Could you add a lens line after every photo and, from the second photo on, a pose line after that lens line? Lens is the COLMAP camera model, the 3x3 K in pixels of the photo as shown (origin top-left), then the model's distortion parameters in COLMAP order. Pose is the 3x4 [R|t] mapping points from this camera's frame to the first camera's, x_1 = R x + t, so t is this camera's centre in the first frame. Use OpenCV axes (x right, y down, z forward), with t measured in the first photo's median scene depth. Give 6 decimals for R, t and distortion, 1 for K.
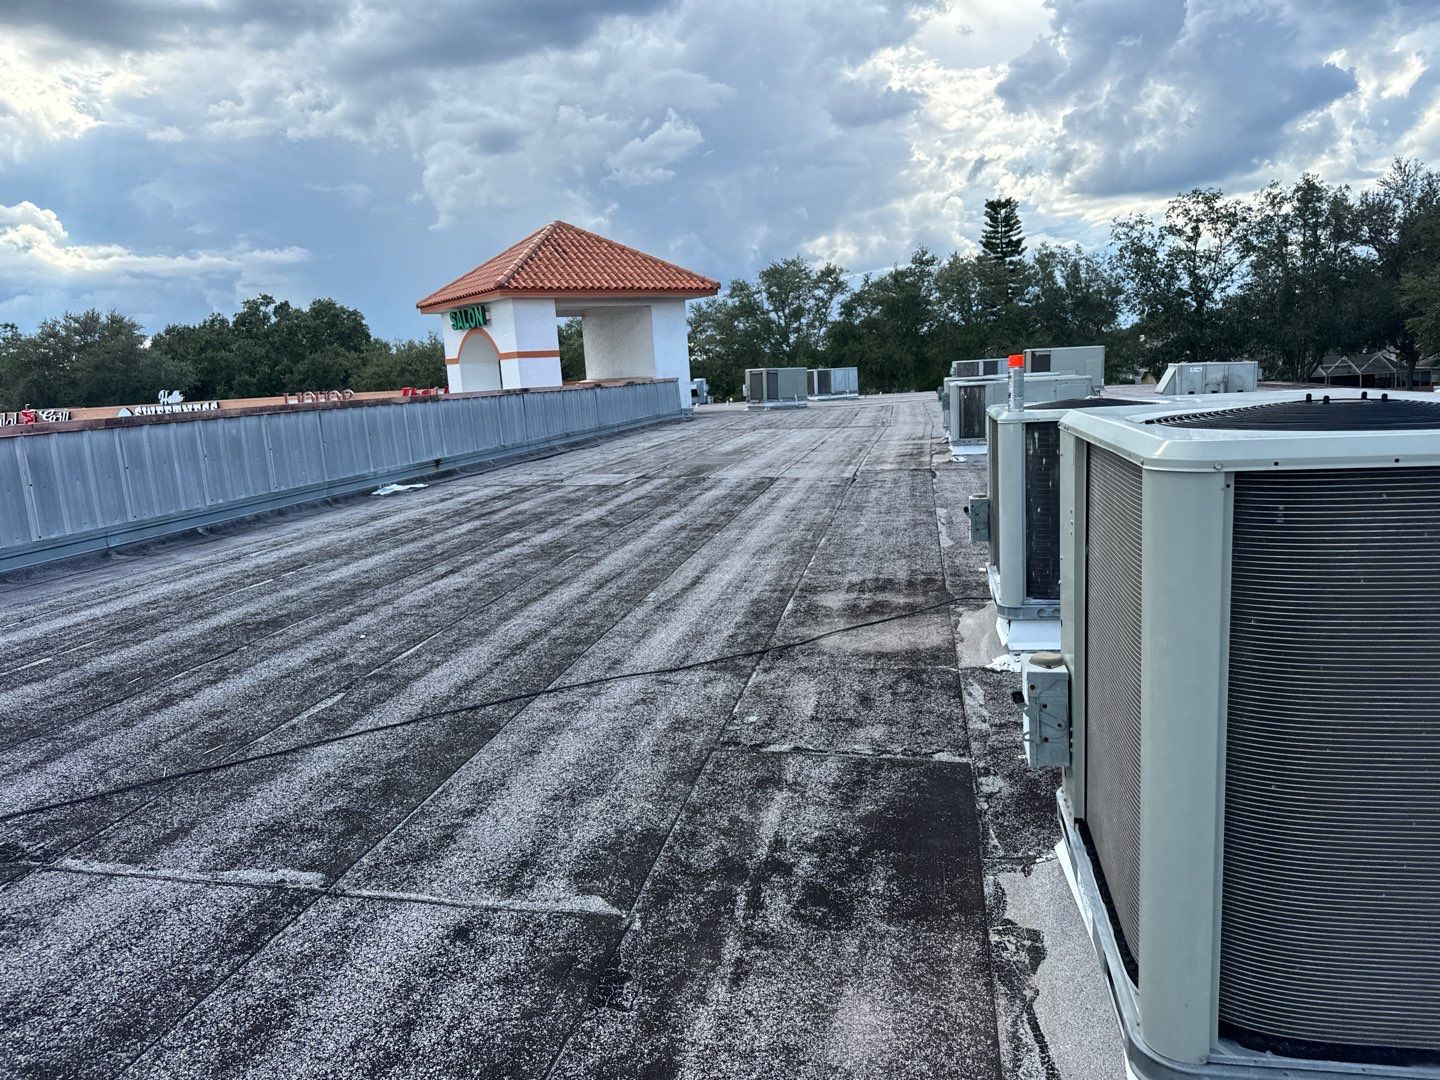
lens RADIAL K [[1080.4, 0, 727.8], [0, 1080.4, 558.4], [0, 0, 1]] dist [-0.001754, -0.002863]
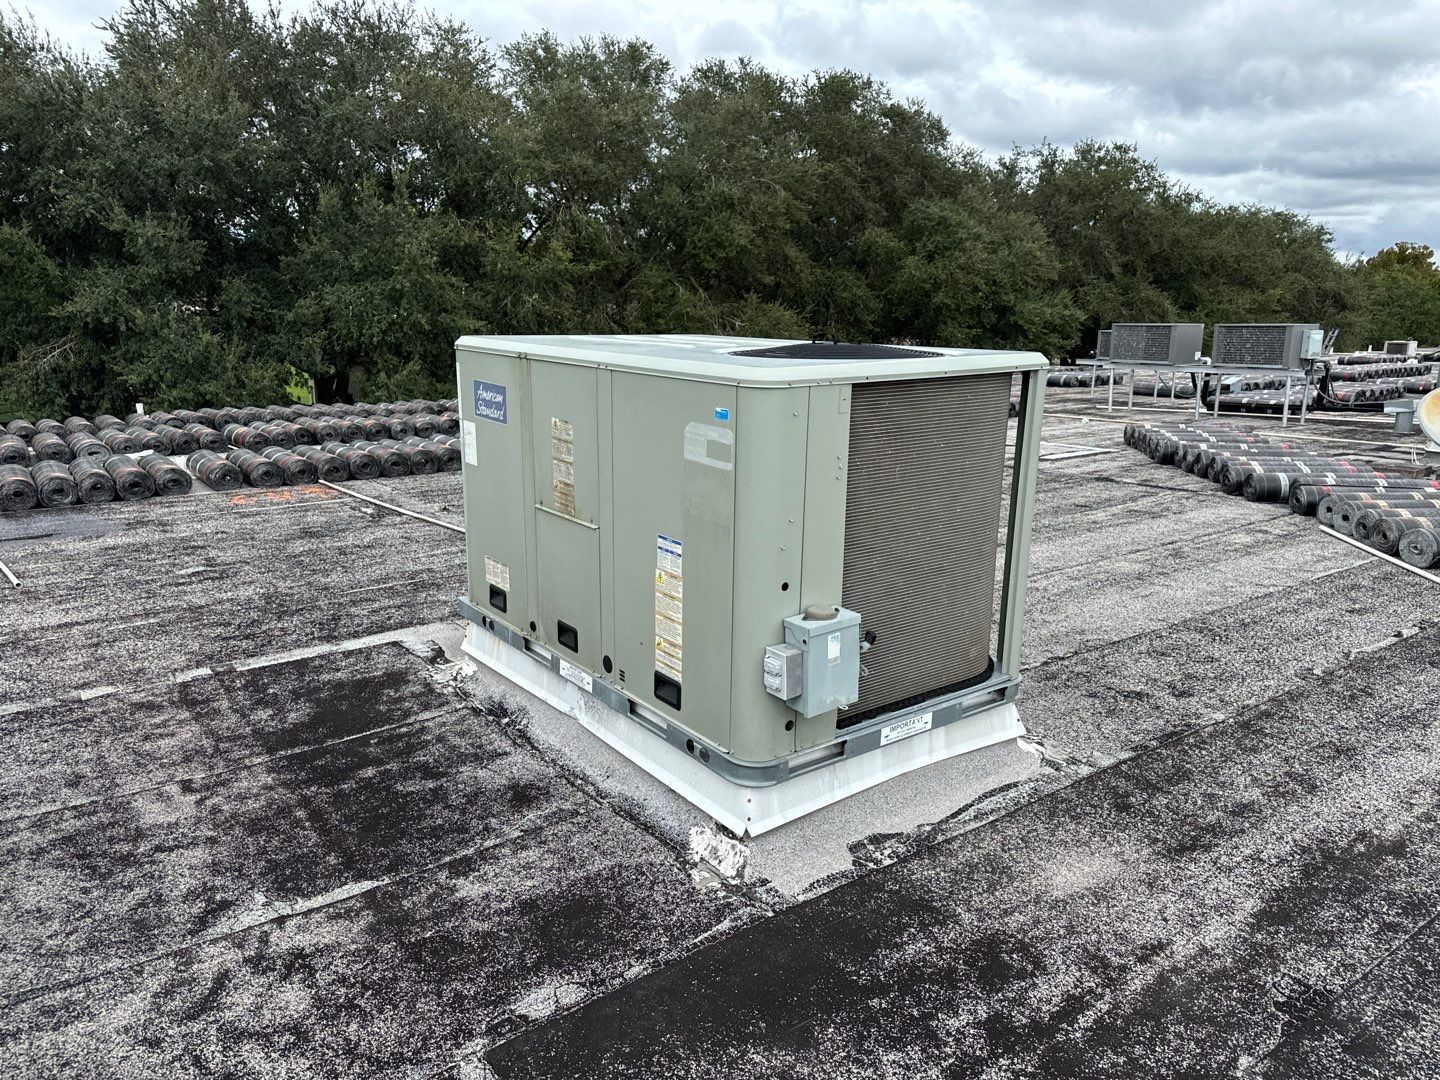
lens RADIAL K [[1015.2, 0, 720.0], [0, 1015.2, 540.0], [0, 0, 1]] dist [-0.002300, -0.004121]
pose [[-0.741668, -0.128038, 0.658433, -0.245066], [0.142728, 0.929009, 0.341424, -0.304896], [-0.655406, 0.347200, -0.670742, 1.689216]]
